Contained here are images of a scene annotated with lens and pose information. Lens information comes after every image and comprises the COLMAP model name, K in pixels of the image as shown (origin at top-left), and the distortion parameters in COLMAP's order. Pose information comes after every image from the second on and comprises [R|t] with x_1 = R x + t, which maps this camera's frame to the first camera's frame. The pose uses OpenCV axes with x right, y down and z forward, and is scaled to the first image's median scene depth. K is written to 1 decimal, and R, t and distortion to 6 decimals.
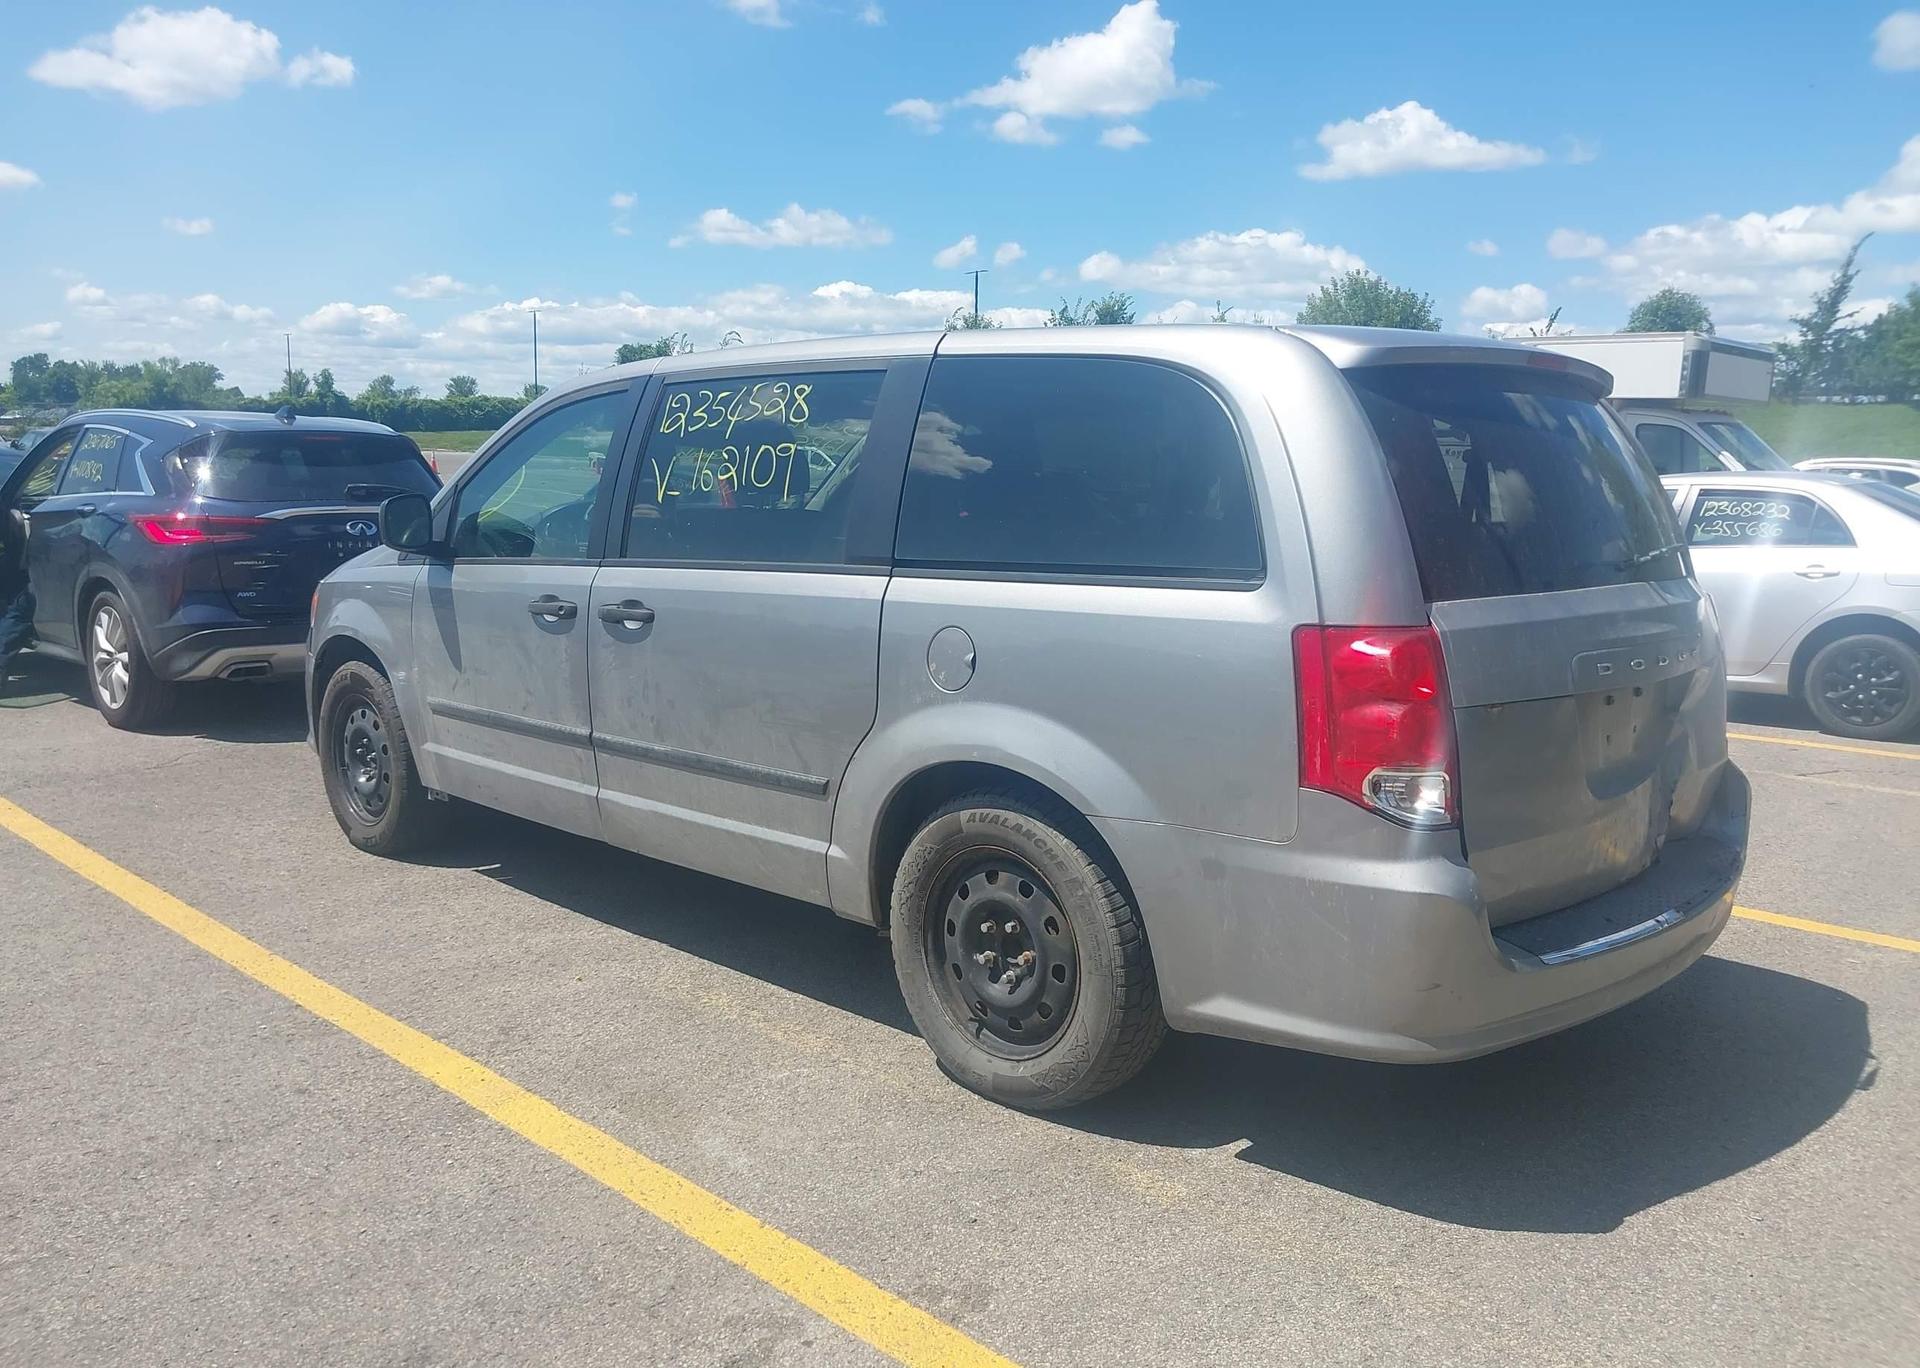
lens RADIAL K [[1515.5, 0, 1040.5], [0, 1515.5, 682.8], [0, 0, 1]] dist [-0.019354, -0.003978]
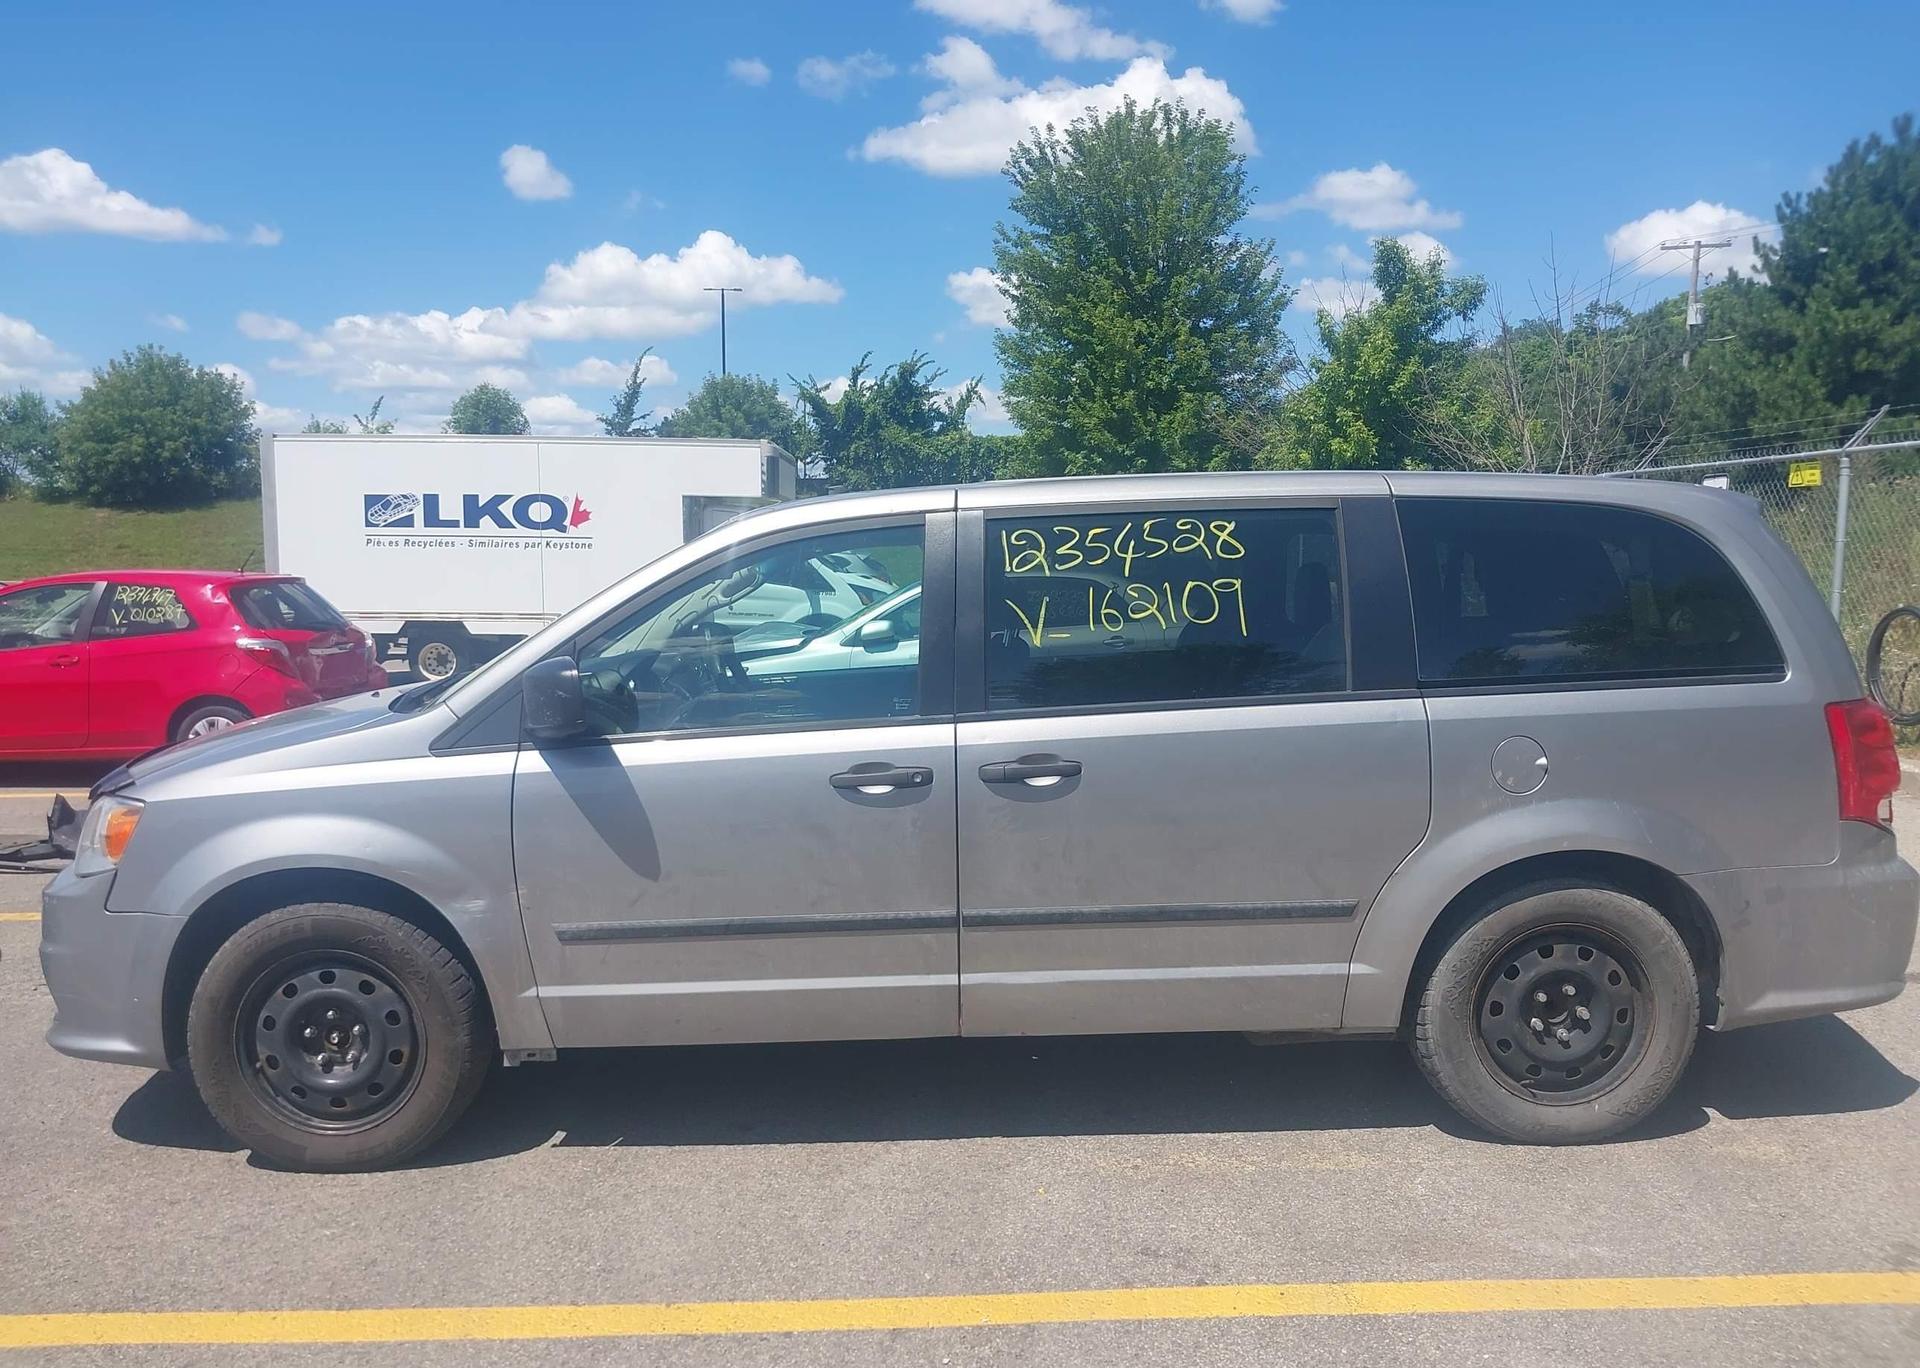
lens RADIAL K [[1468.0, 0, 960.9], [0, 1468.0, 710.6], [0, 0, 1]] dist [0.042127, -0.065916]
pose [[0.717366, -0.091363, 0.690680, -0.915717], [0.114016, 0.993394, 0.012985, -0.098293], [-0.687303, 0.069433, 0.723044, 0.396930]]
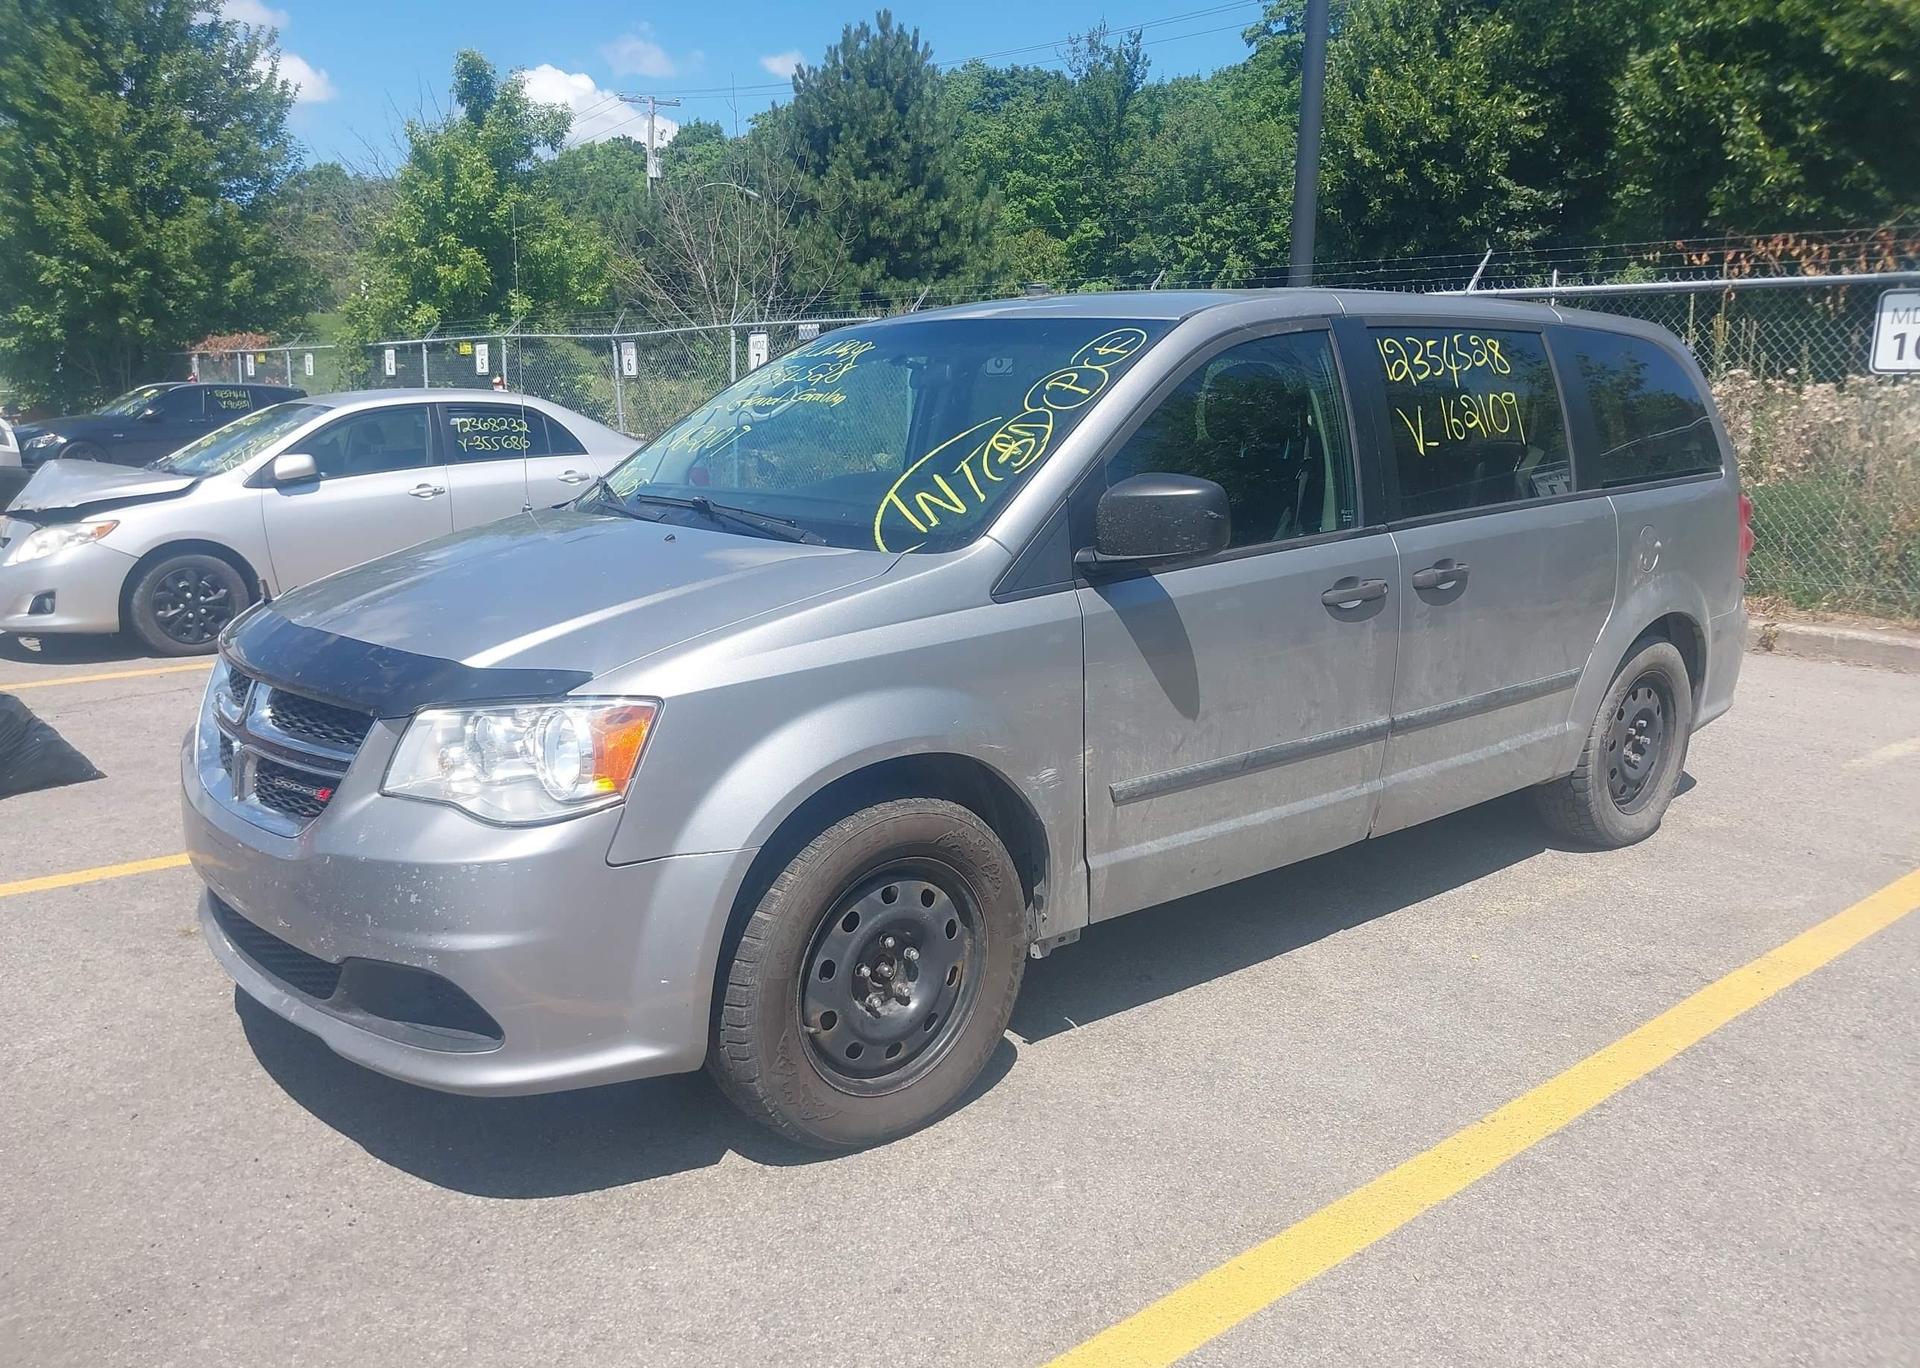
lens RADIAL K [[1473.8, 0, 956.6], [0, 1473.8, 709.5], [0, 0, 1]] dist [0.001201, -0.003233]
pose [[0.126189, -0.216936, 0.967995, -1.235390], [0.129723, 0.971025, 0.200704, -0.189690], [-0.983488, 0.100245, 0.150674, 1.181688]]
